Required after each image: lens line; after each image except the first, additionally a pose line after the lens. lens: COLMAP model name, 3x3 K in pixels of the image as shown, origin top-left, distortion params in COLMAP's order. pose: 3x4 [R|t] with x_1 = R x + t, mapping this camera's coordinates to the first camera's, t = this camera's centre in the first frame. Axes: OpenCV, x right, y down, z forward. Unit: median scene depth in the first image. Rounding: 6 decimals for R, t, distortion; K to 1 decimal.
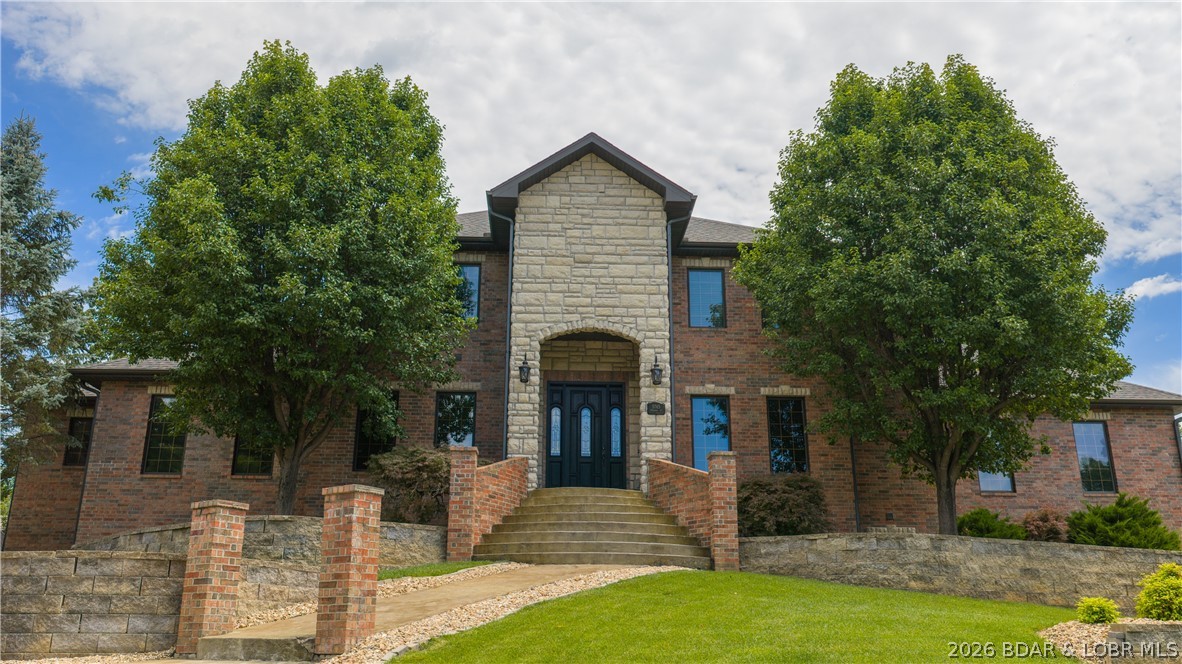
lens RADIAL K [[978.7, 0, 595.4], [0, 978.7, 331.0], [0, 0, 1]] dist [0.023189, -0.058567]
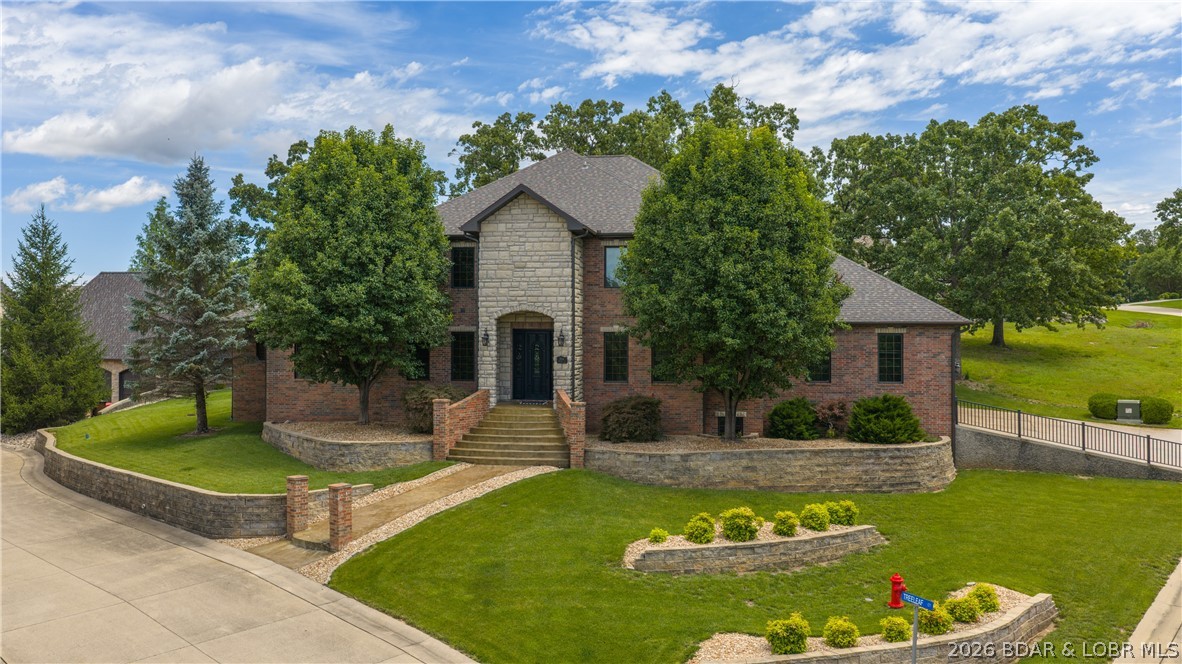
lens RADIAL K [[978.7, 0, 595.4], [0, 978.7, 331.0], [0, 0, 1]] dist [0.023189, -0.058567]
pose [[0.978905, -0.000924, -0.204313, 0.460531], [0.064262, 0.950633, 0.303591, -0.474565], [0.193946, -0.310317, 0.930639, -0.545482]]
